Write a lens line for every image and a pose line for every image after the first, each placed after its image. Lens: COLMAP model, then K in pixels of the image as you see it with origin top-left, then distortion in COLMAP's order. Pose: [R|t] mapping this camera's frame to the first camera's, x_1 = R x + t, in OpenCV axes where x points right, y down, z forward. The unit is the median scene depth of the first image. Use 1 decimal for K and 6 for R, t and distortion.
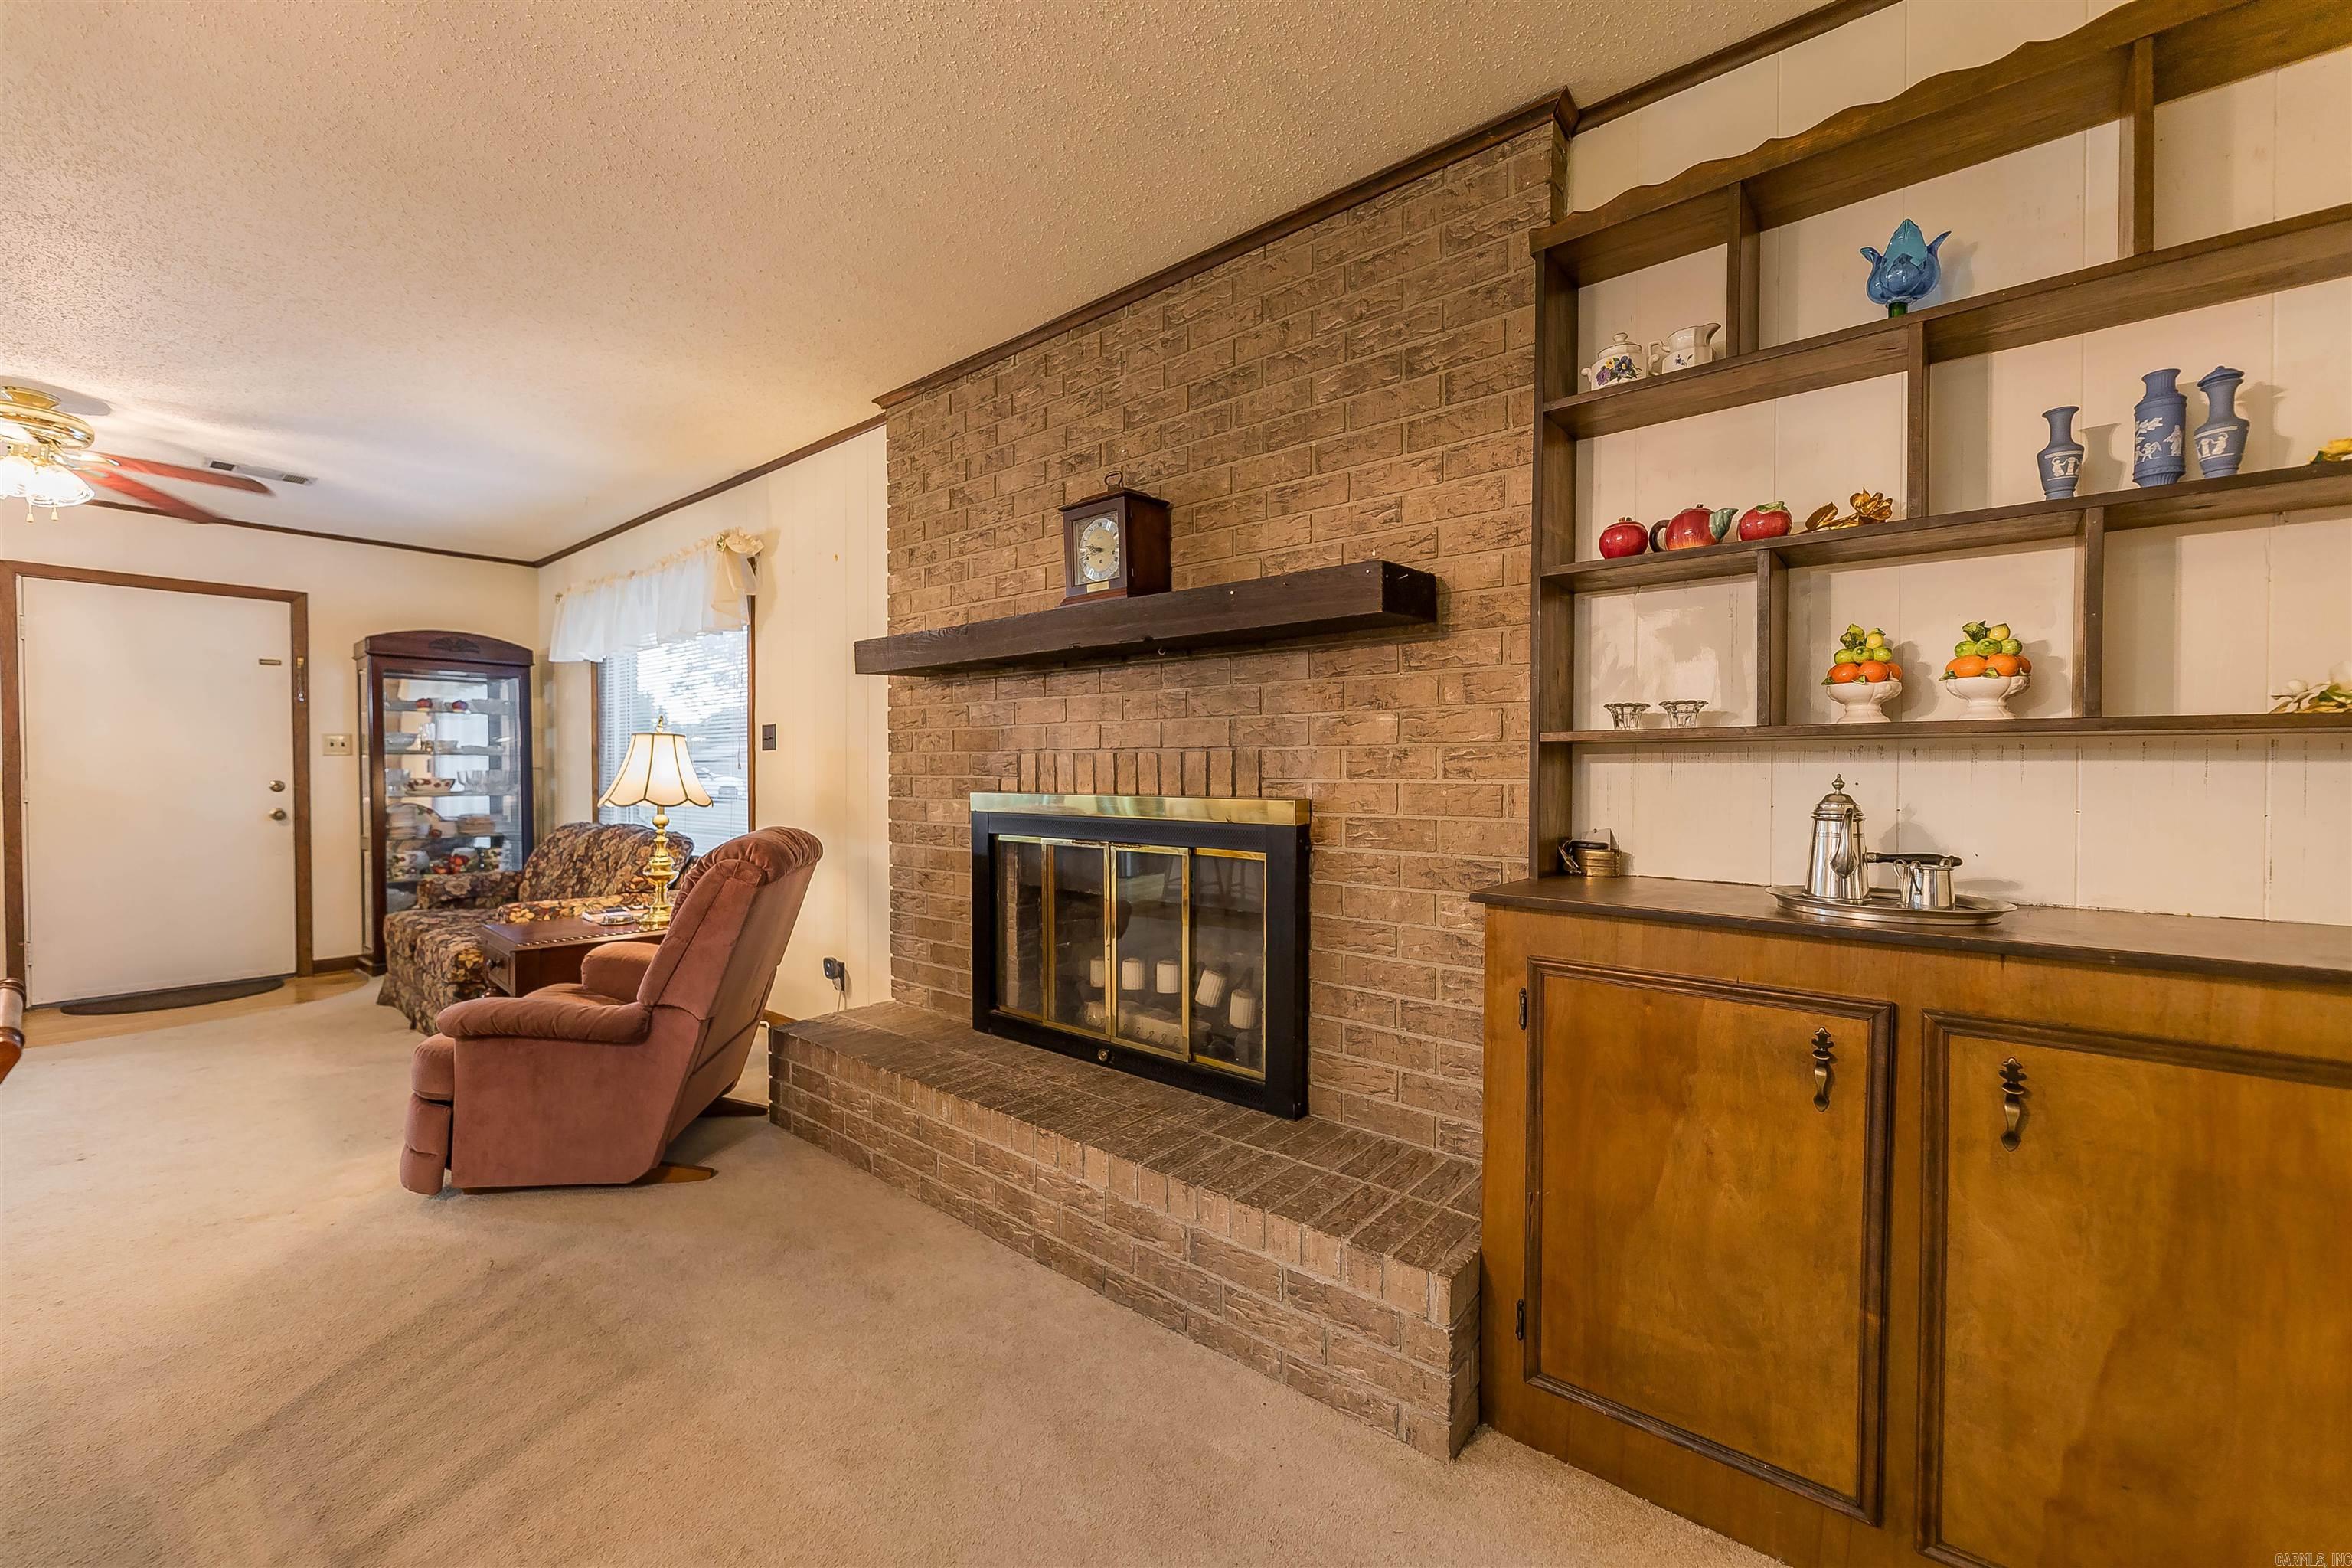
lens RADIAL K [[941.5, 0, 1172.6], [0, 941.5, 782.4], [0, 0, 1]] dist [0.000941, -0.001255]
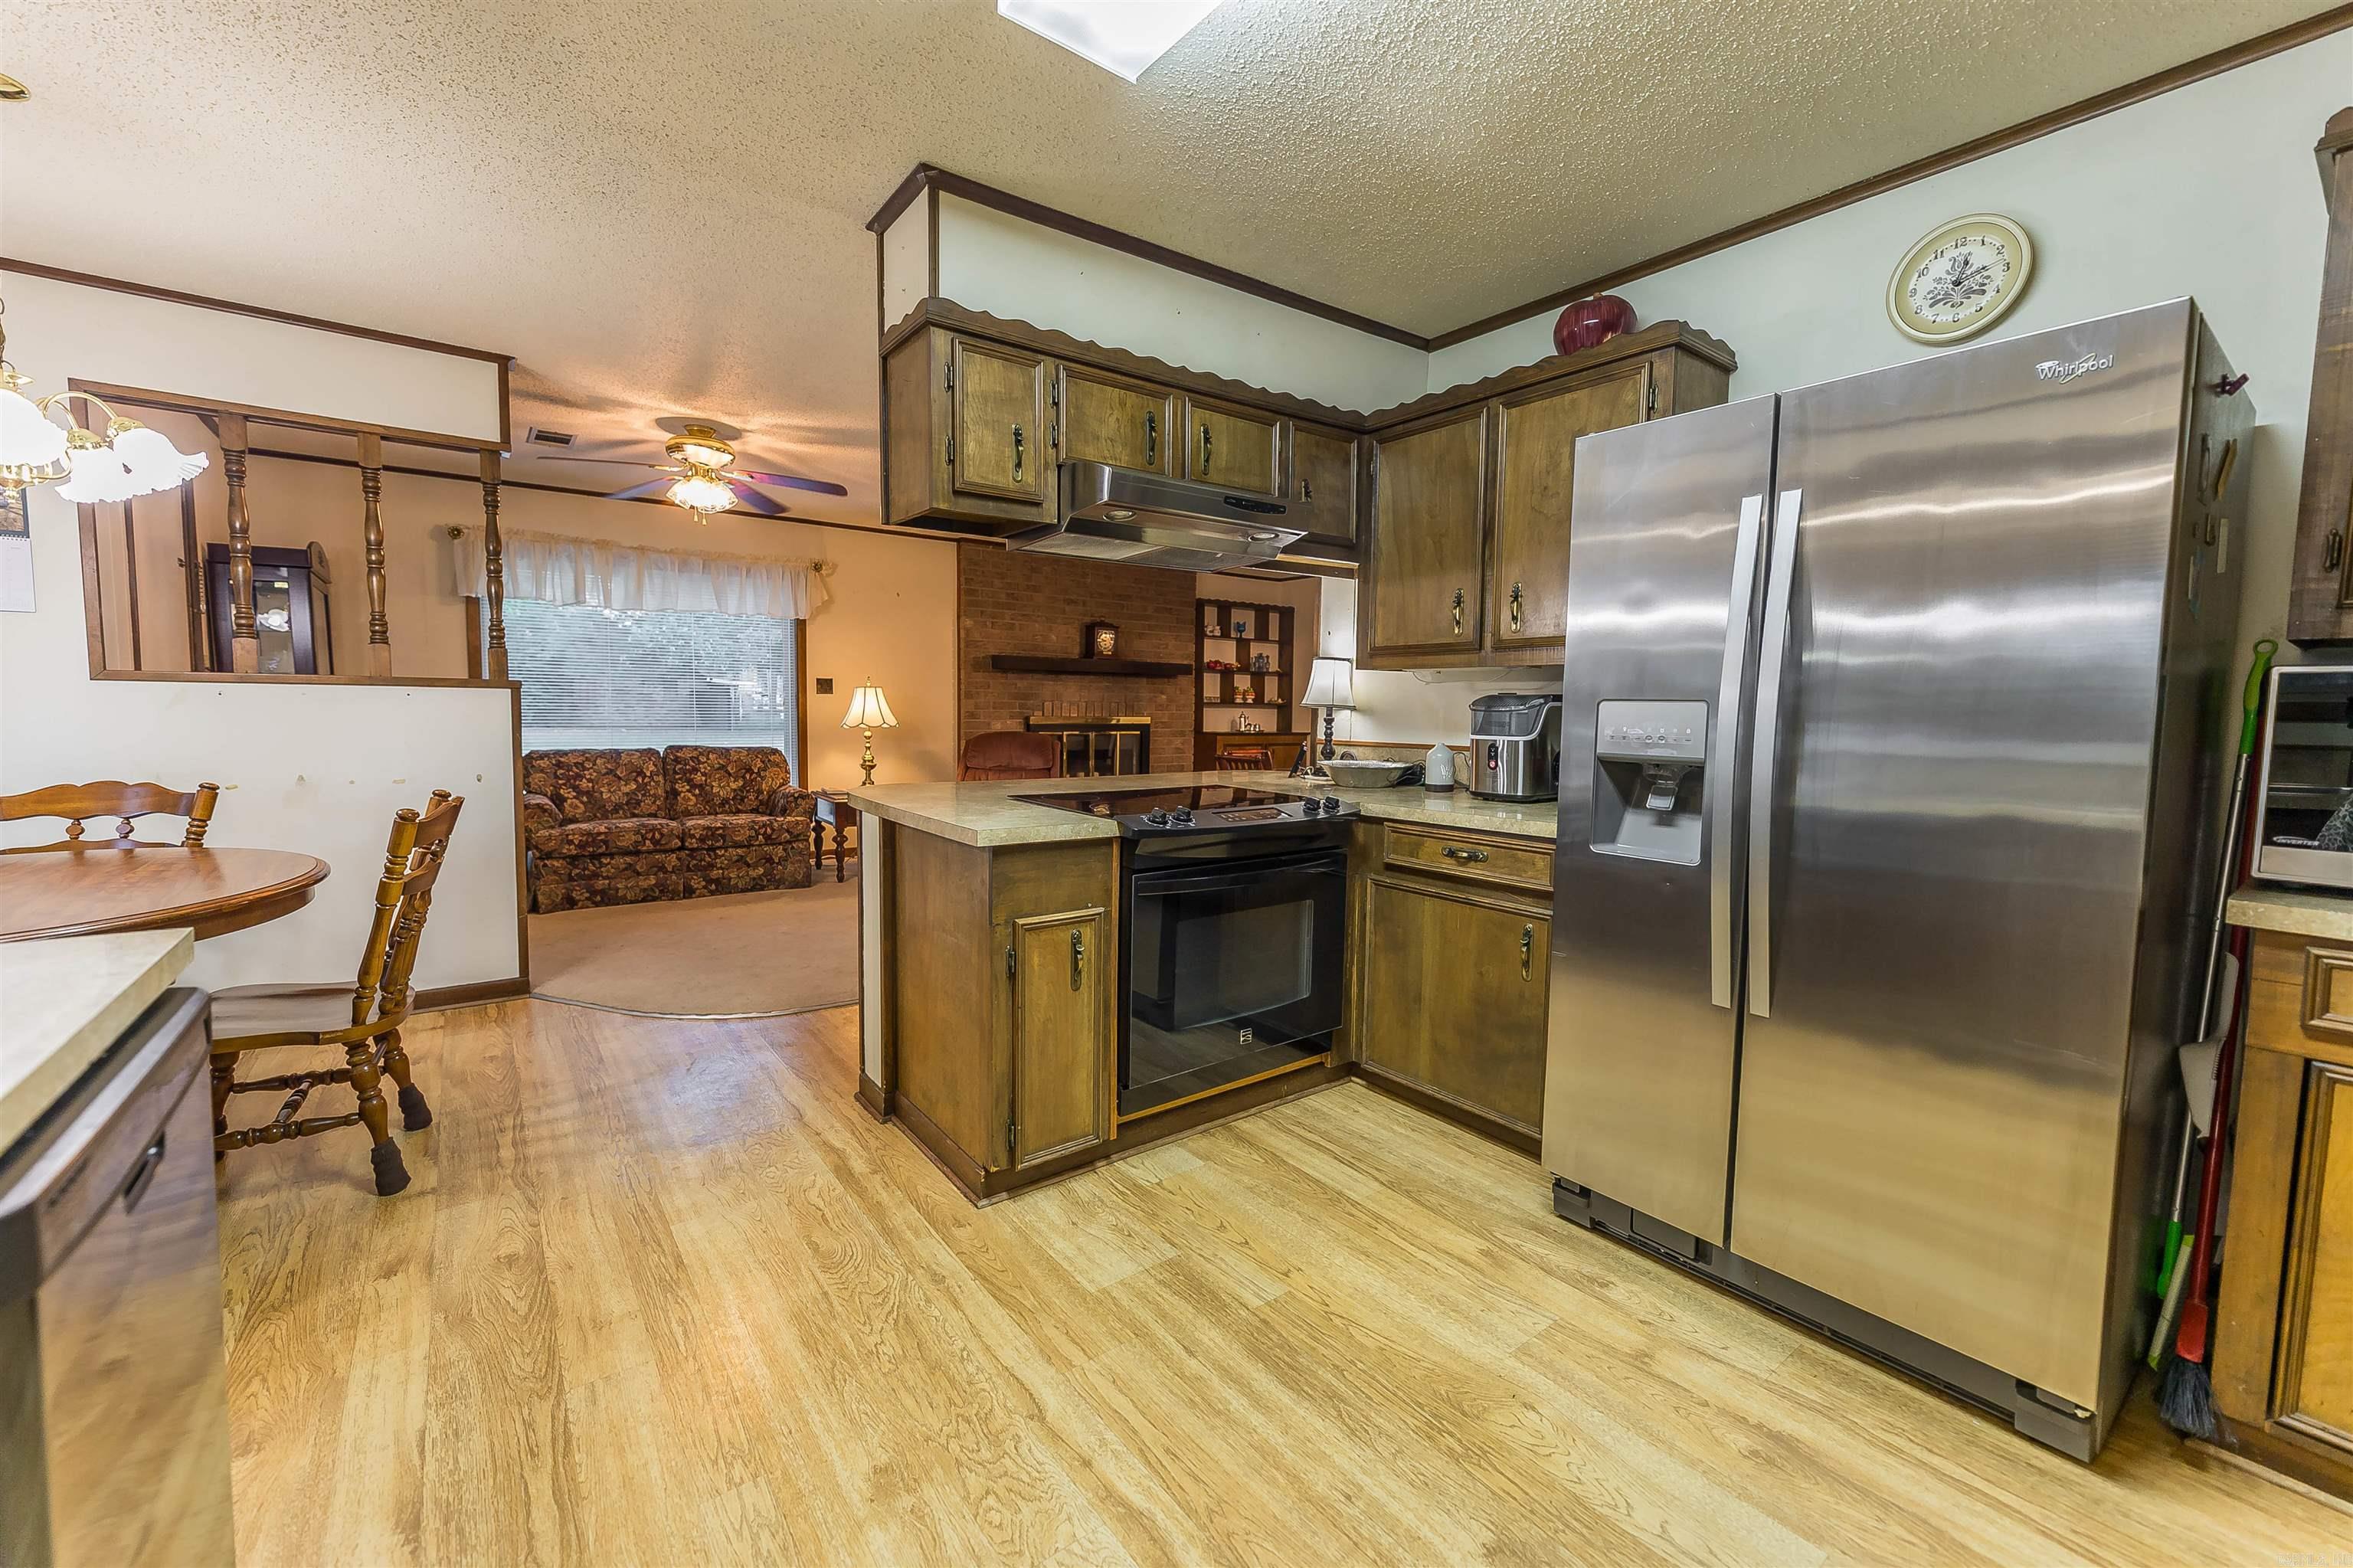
lens RADIAL K [[952.7, 0, 1179.3], [0, 952.7, 765.2], [0, 0, 1]] dist [-0.001207, -0.000769]
pose [[0.218032, -0.055267, 0.974375, -3.303944], [0.003771, 0.998436, 0.055788, -0.001647], [-0.975934, -0.008489, 0.217900, 0.034459]]
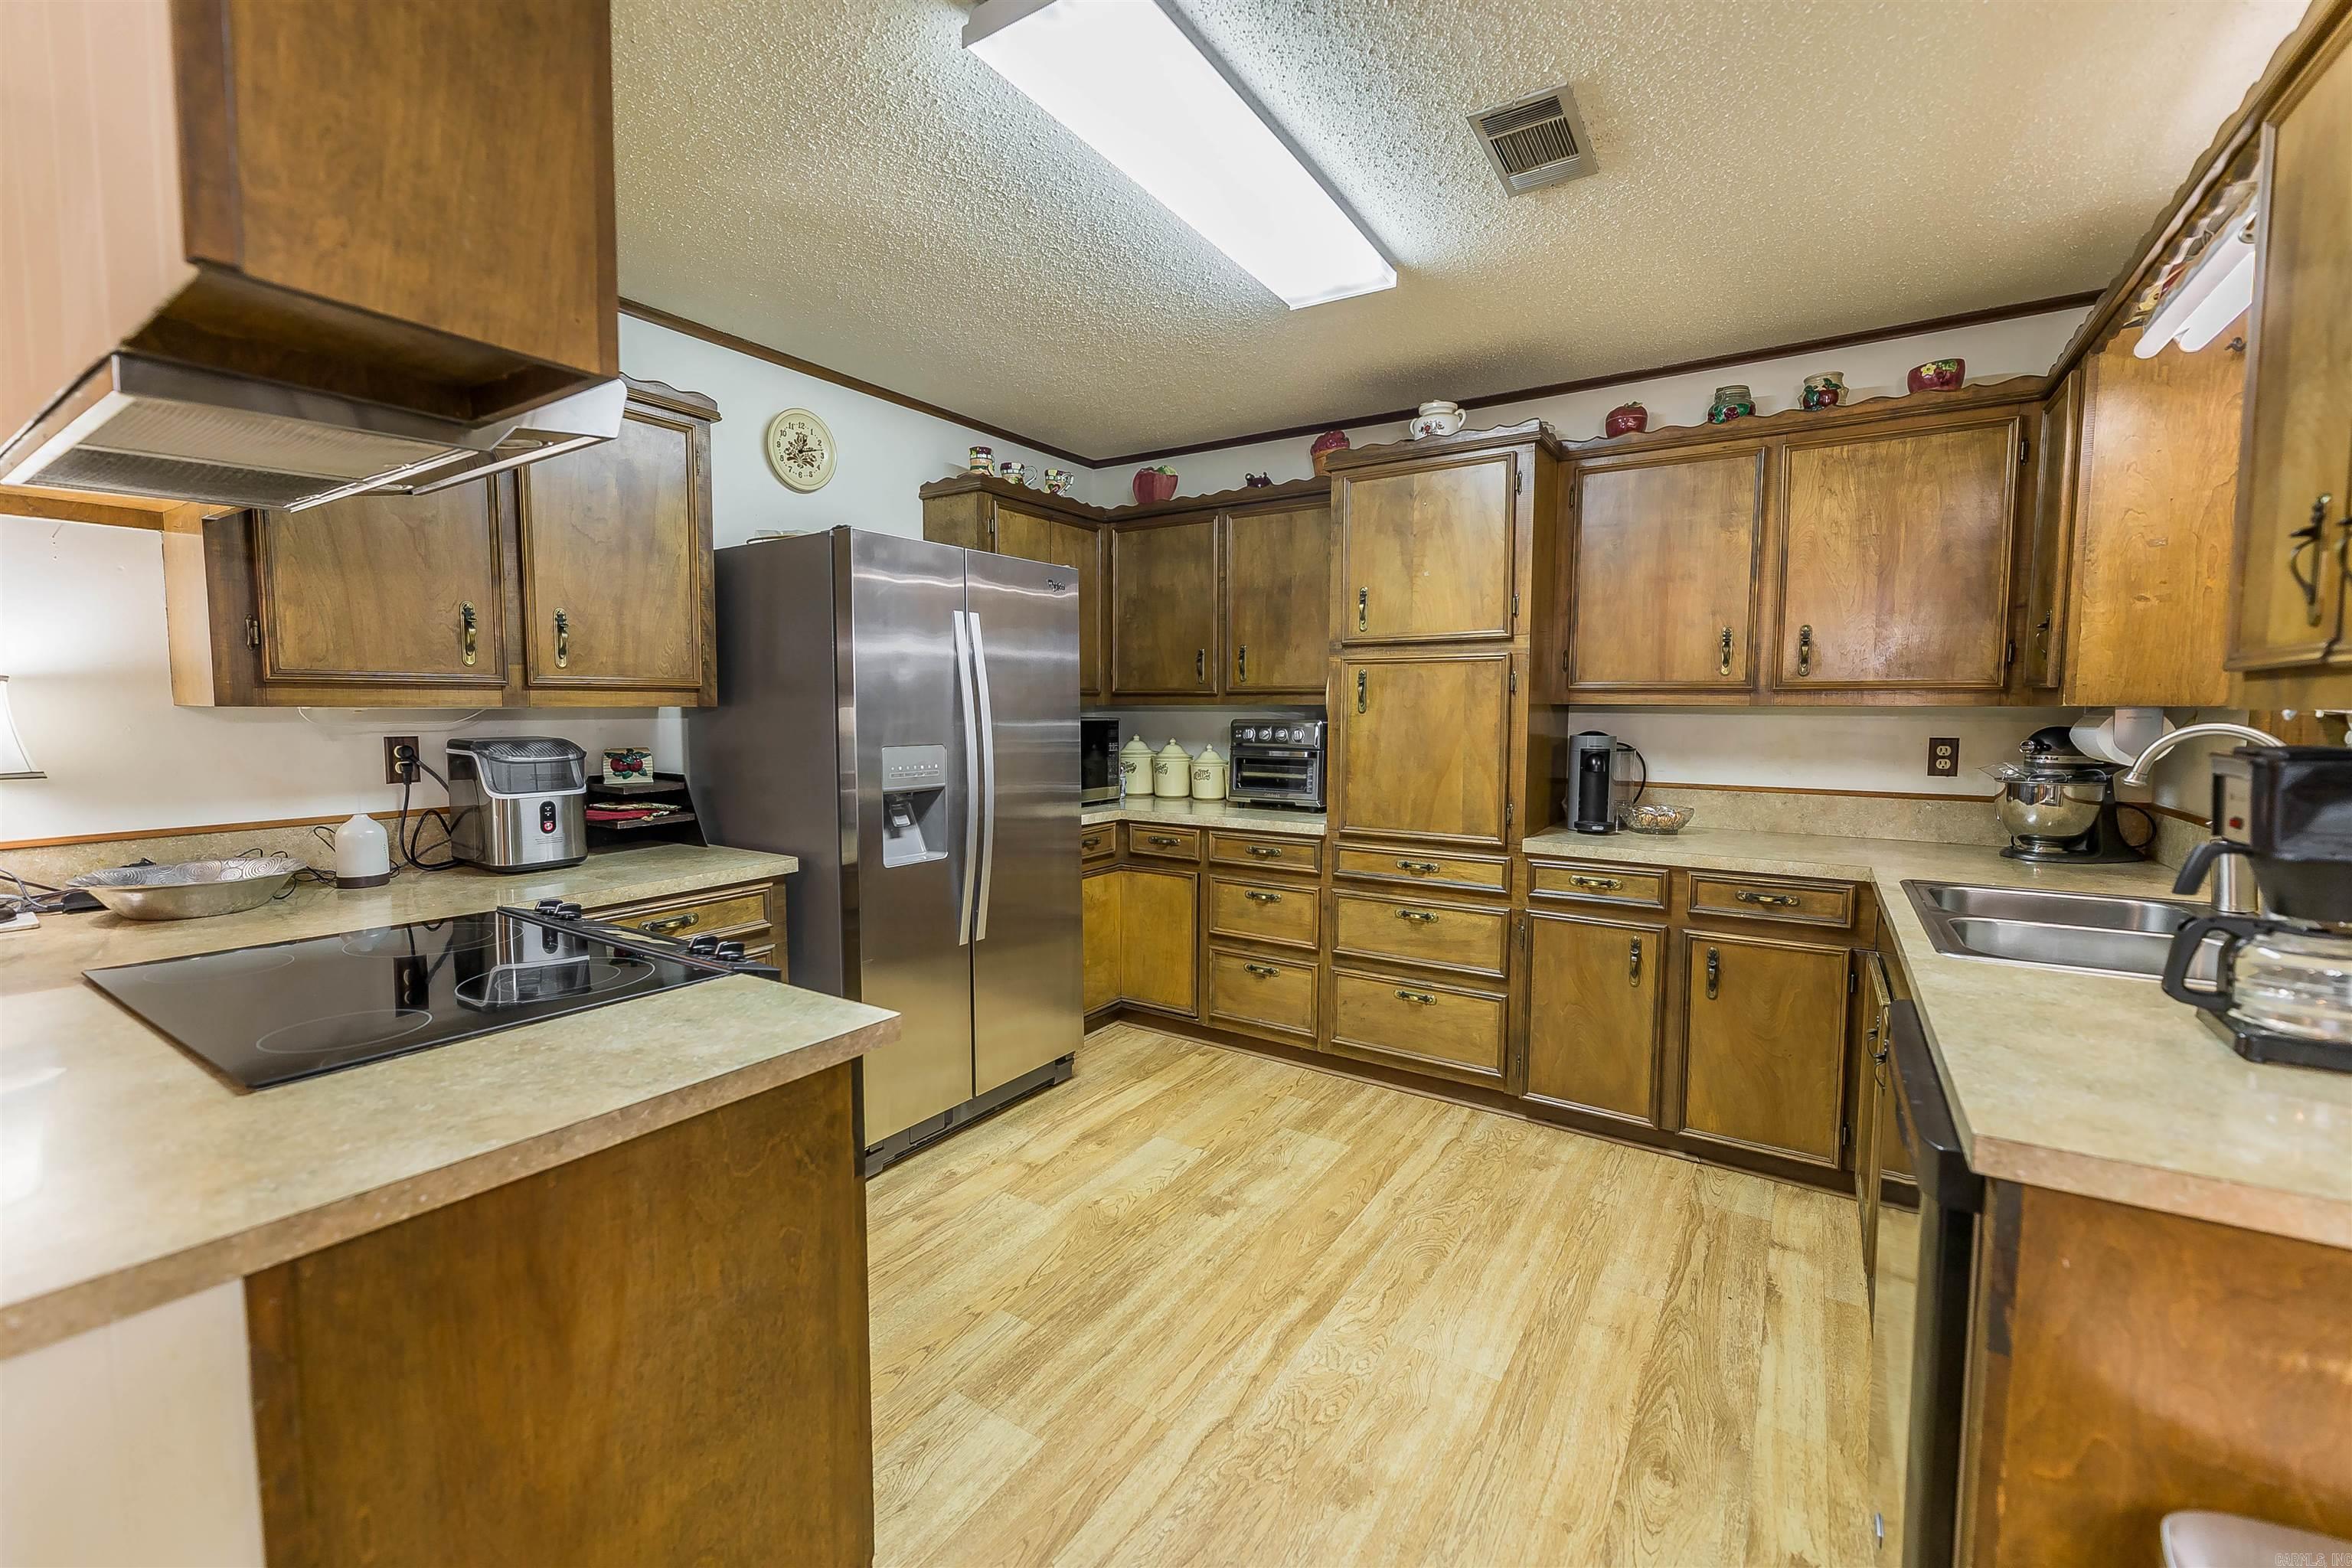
lens RADIAL K [[952.3, 0, 1162.9], [0, 952.3, 773.6], [0, 0, 1]] dist [-0.001207, -0.000769]
pose [[-0.994271, 0.010226, -0.106402, -2.595261], [0.000527, 0.995870, 0.090791, -0.077350], [0.106891, 0.090215, -0.990169, 0.931636]]
